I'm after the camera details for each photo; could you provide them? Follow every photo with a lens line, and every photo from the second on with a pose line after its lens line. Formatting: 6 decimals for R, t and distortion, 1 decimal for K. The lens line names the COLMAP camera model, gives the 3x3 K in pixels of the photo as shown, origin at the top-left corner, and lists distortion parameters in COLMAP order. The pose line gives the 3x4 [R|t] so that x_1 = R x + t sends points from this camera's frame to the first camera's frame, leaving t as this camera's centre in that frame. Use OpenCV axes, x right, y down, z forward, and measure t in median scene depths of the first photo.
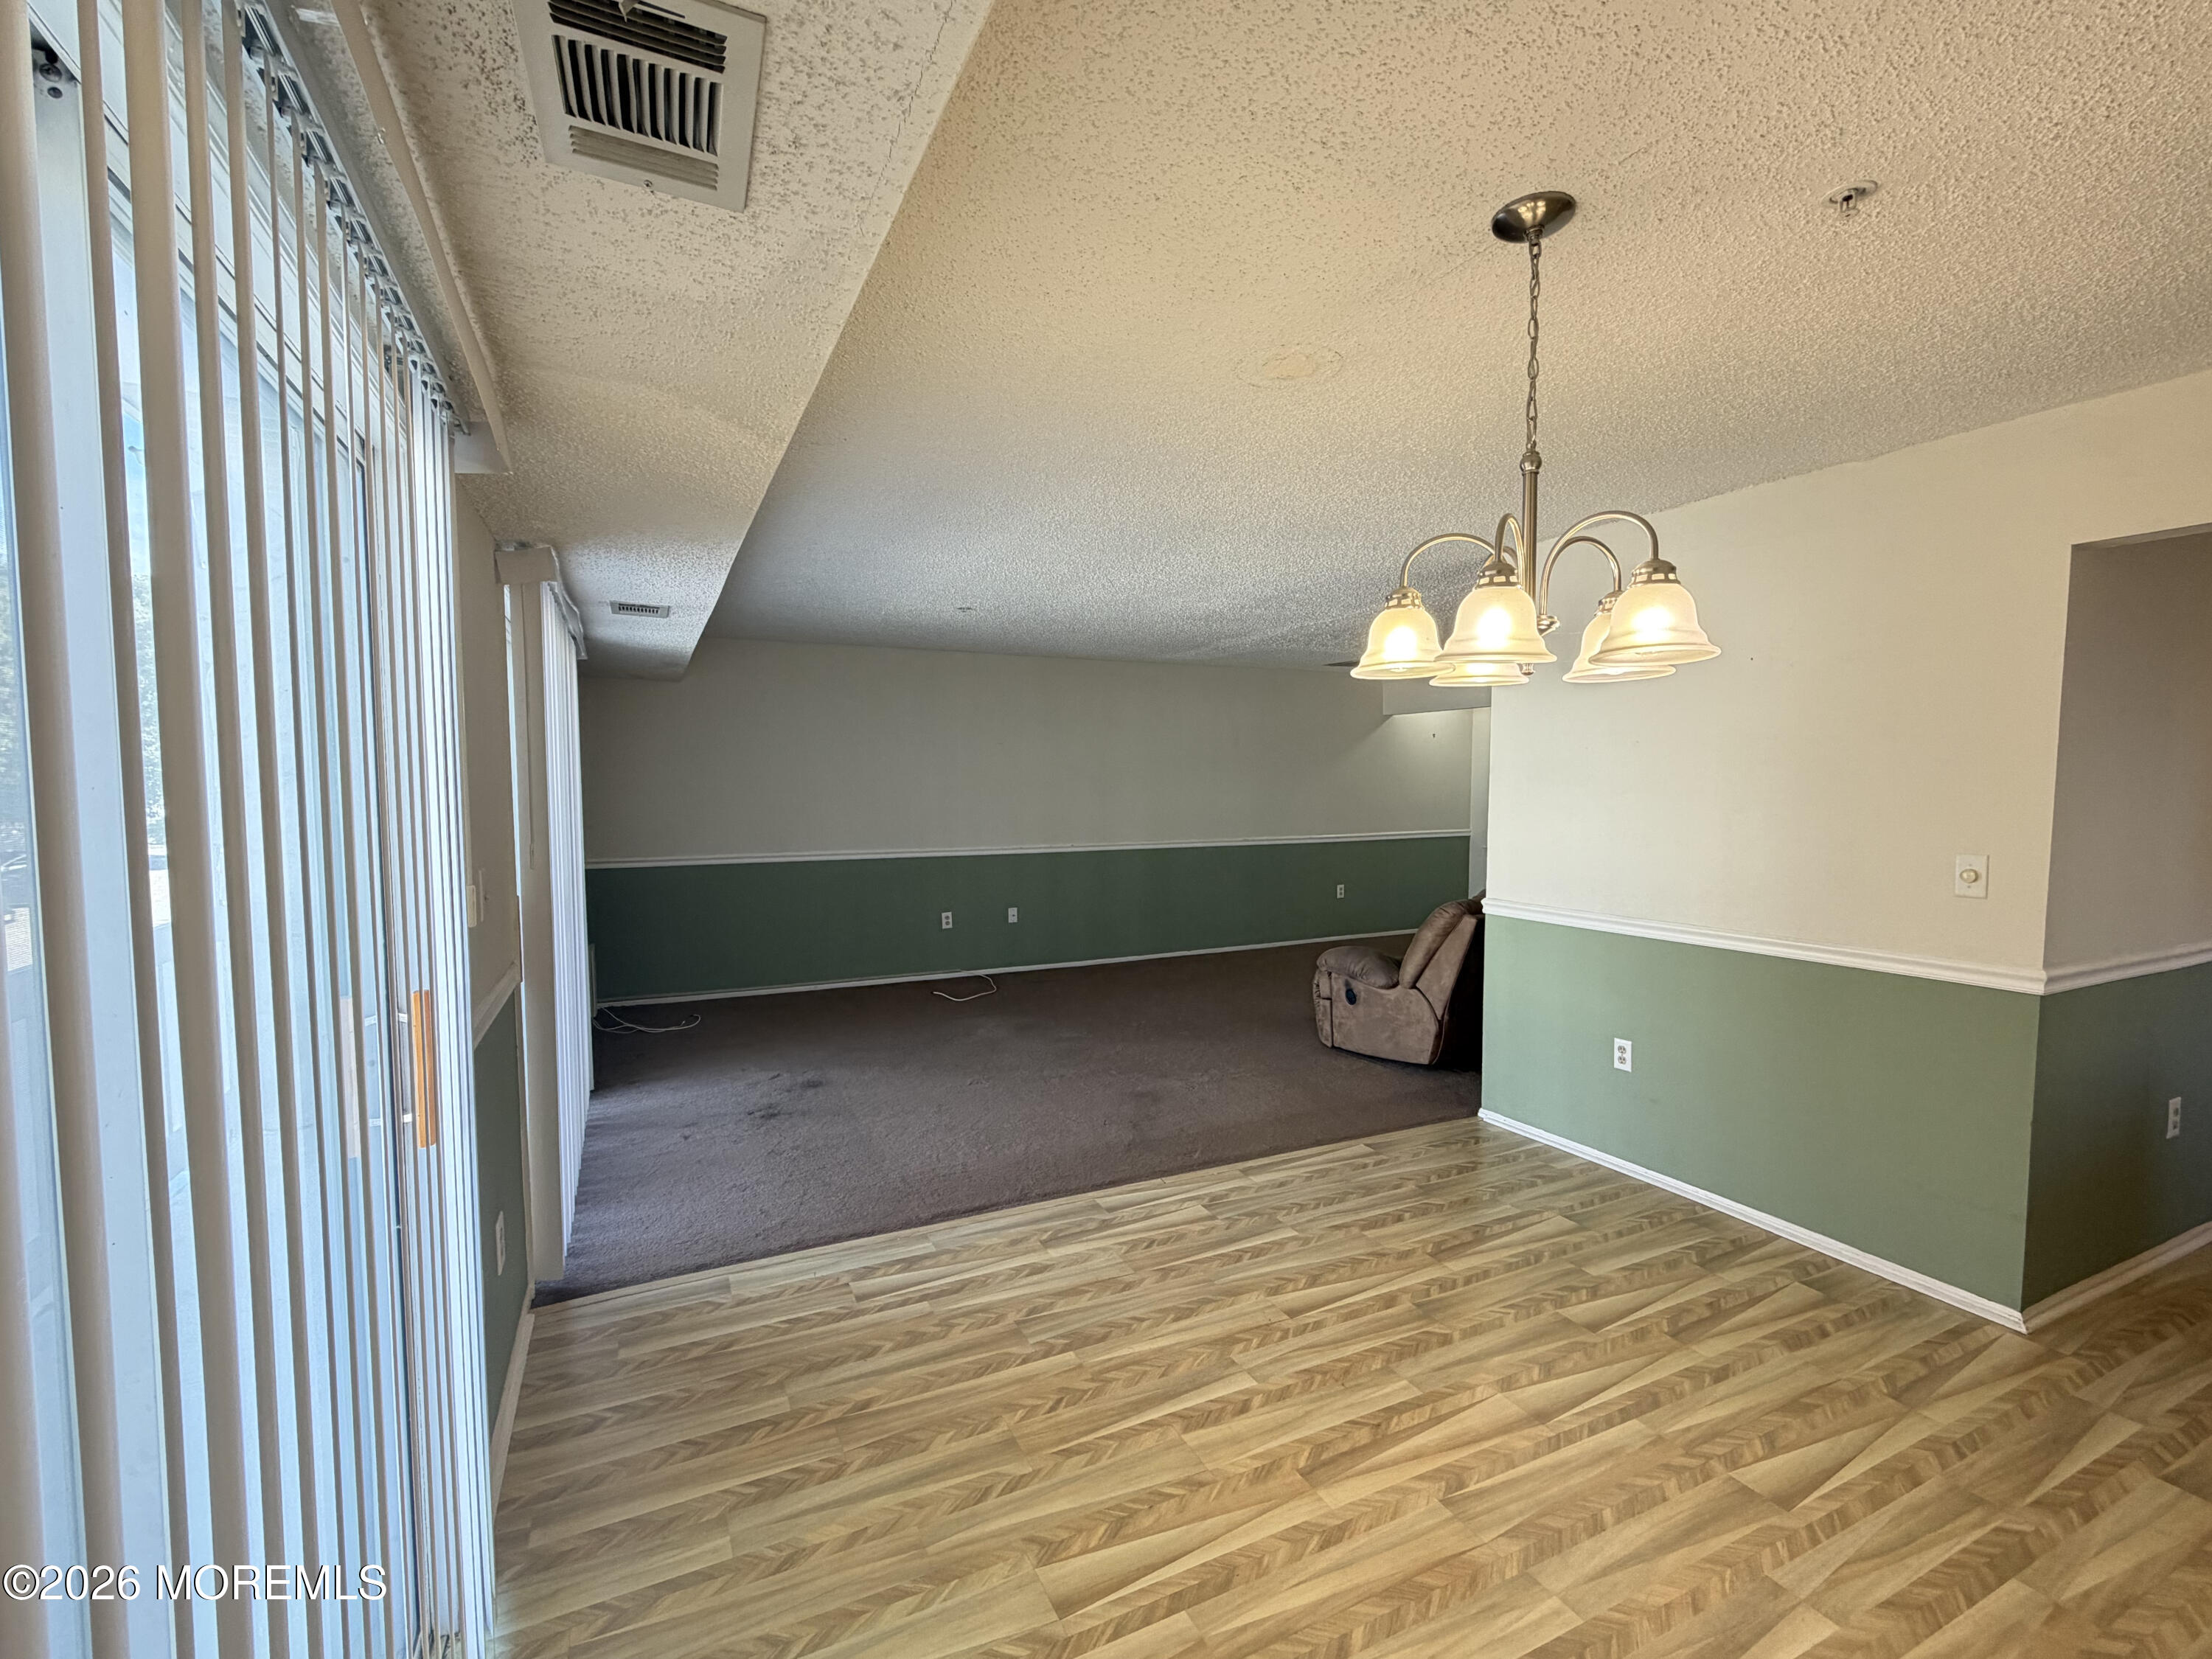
lens RADIAL K [[972.2, 0, 1106.0], [0, 972.2, 829.5], [0, 0, 1]] dist [0.002820, 0.000070]
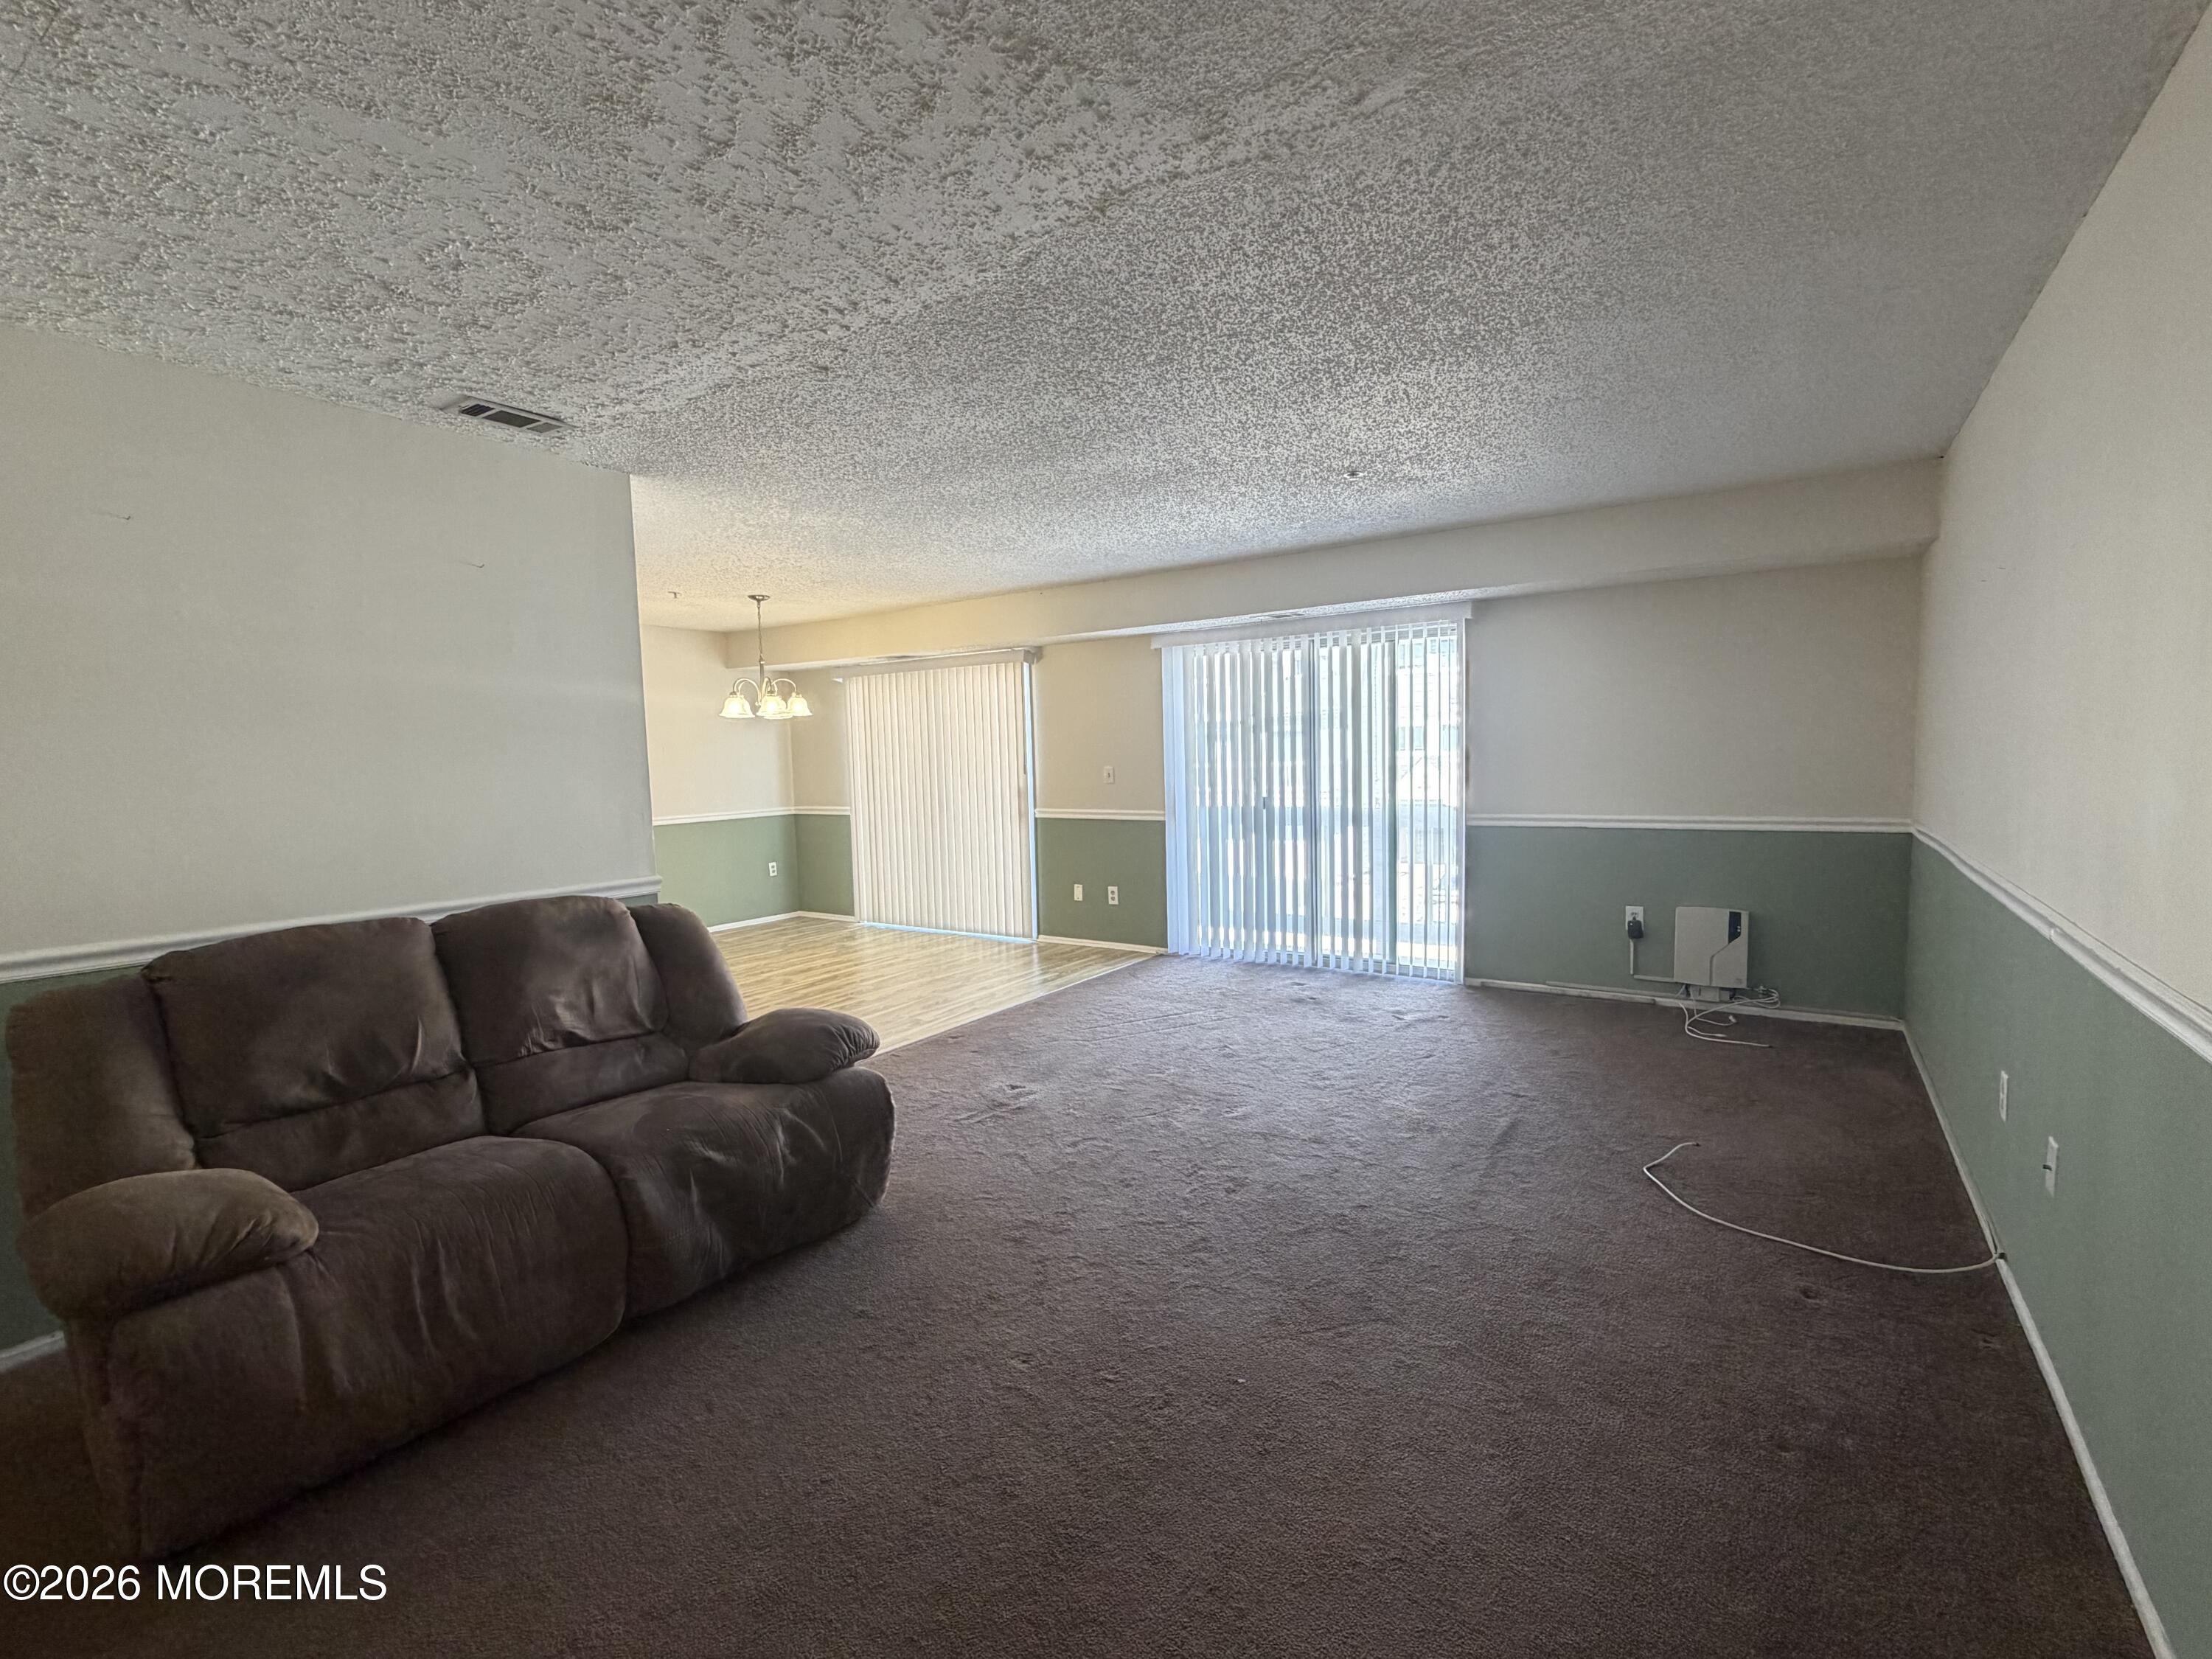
lens RADIAL K [[1004.9, 0, 1106.0], [0, 1004.9, 829.5], [0, 0, 1]] dist [0.000782, 0.000356]
pose [[-0.864053, 0.062980, -0.499446, 0.616683], [0.002048, 0.992575, 0.121620, -0.096451], [0.503397, 0.104063, -0.857766, 2.462578]]
